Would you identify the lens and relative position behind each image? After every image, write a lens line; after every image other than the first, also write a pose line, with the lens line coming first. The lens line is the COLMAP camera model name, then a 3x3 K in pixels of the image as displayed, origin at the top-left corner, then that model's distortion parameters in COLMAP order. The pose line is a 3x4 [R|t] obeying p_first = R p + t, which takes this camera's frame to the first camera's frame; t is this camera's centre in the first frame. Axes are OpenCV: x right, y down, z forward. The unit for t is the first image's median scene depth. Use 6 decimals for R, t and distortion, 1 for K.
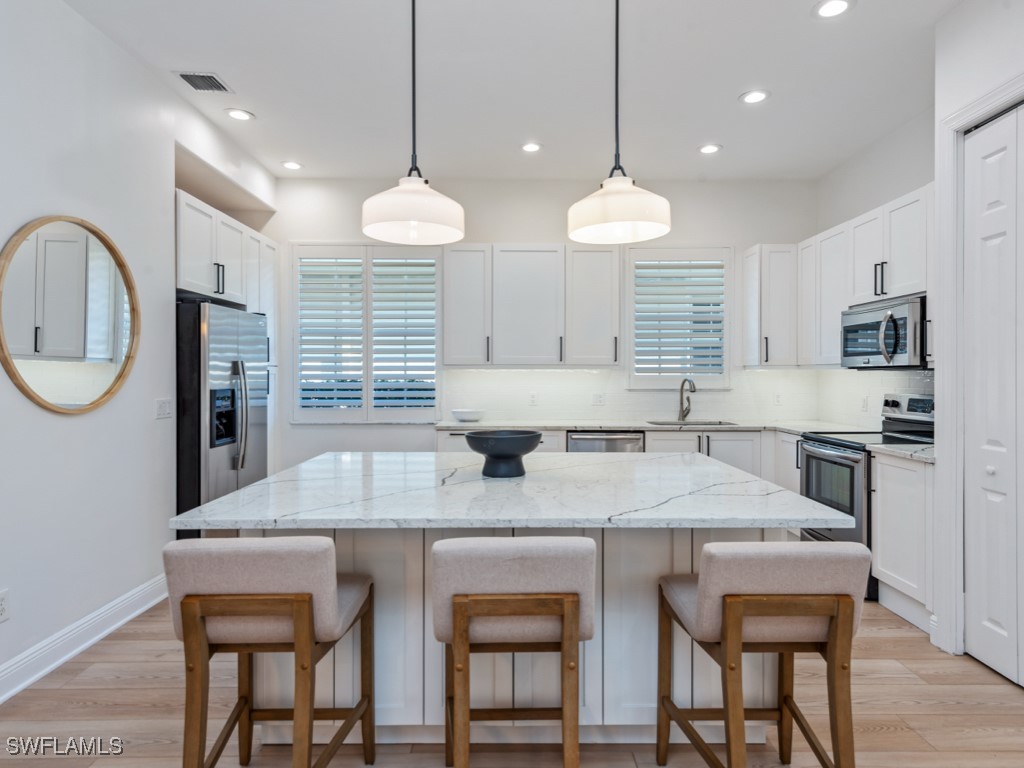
lens RADIAL K [[600.0, 0, 513.7], [0, 600.0, 376.6], [0, 0, 1]] dist [0.016464, -0.001503]
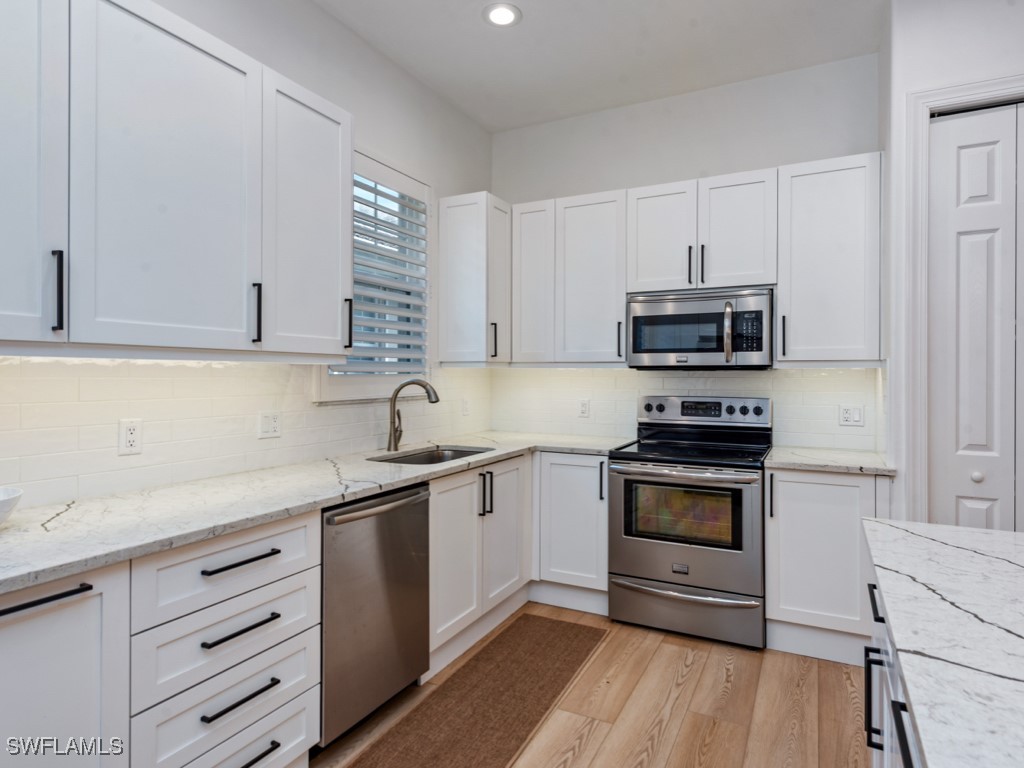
lens RADIAL K [[600.0, 0, 513.7], [0, 600.0, 376.6], [0, 0, 1]] dist [0.016464, -0.001503]
pose [[0.464299, -0.002000, 0.885676, -0.252631], [-0.001189, 0.999995, 0.002882, -0.003292], [-0.885678, -0.002391, 0.464294, 0.771173]]
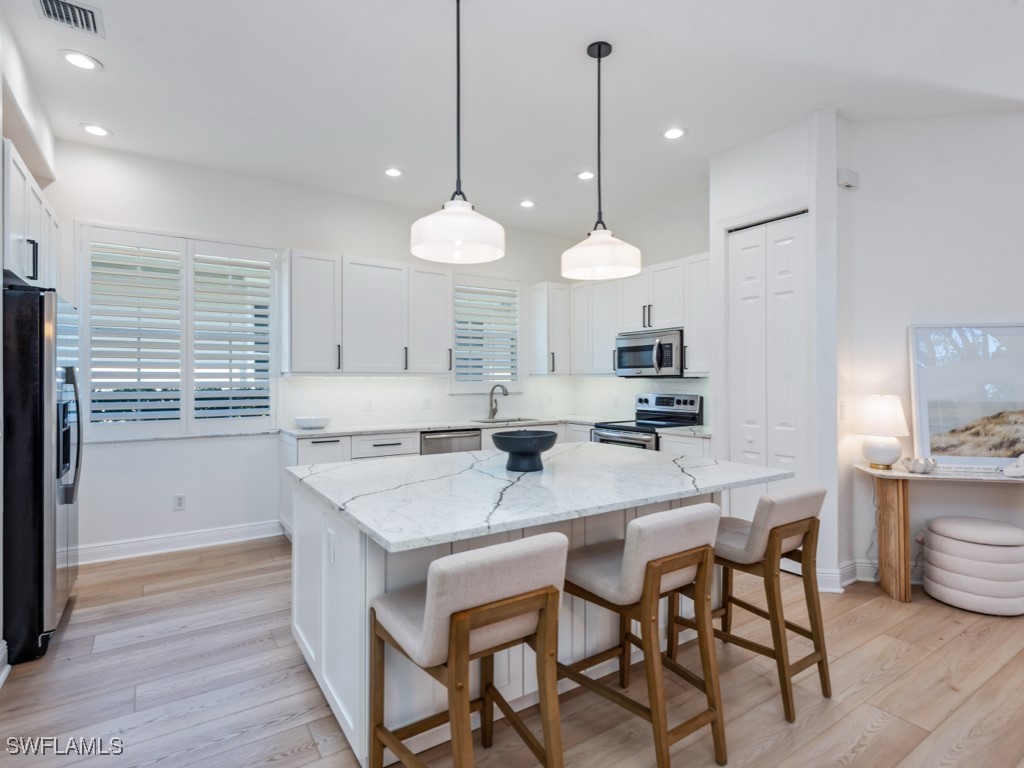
lens RADIAL K [[534.0, 0, 510.7], [0, 534.0, 378.7], [0, 0, 1]] dist [0.013475, -0.000860]
pose [[0.837897, -0.001217, 0.545828, -0.354304], [0.004184, 0.999982, -0.004192, -0.004660], [-0.545813, 0.005797, 0.837887, 0.085154]]
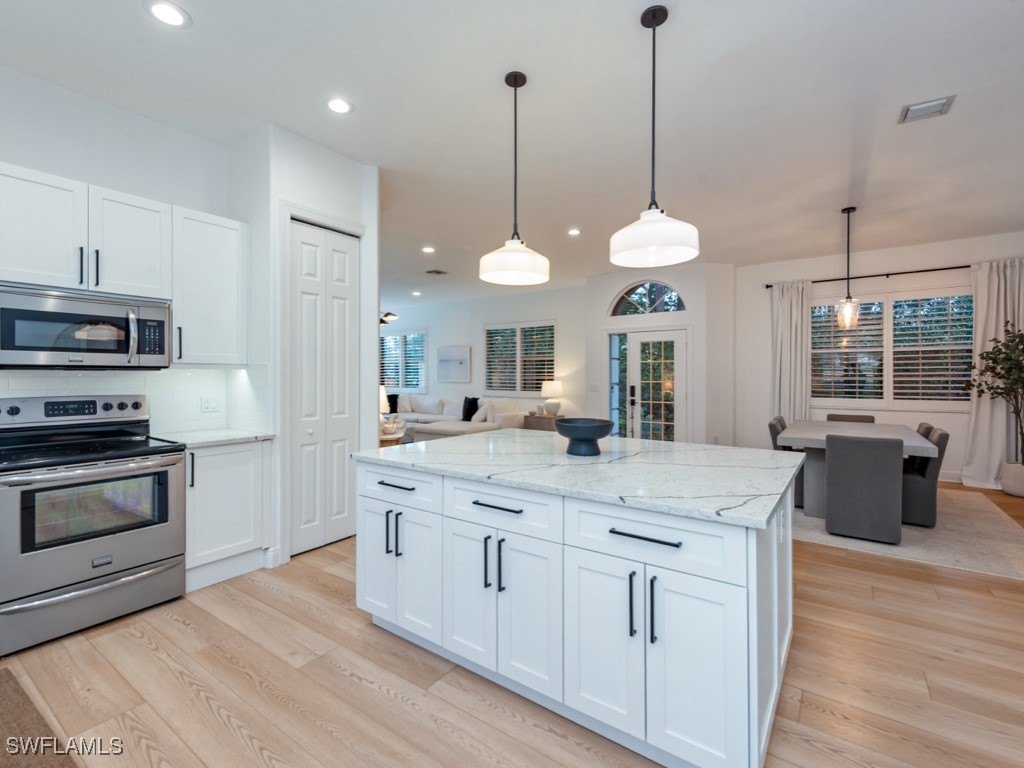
lens RADIAL K [[476.7, 0, 514.4], [0, 476.7, 375.2], [0, 0, 1]] dist [0.013355, -0.000148]
pose [[-0.810290, -0.000220, 0.586030, -0.288845], [-0.000049, 1.000000, 0.000307, -0.002583], [-0.586030, 0.000220, -0.810289, 1.117593]]
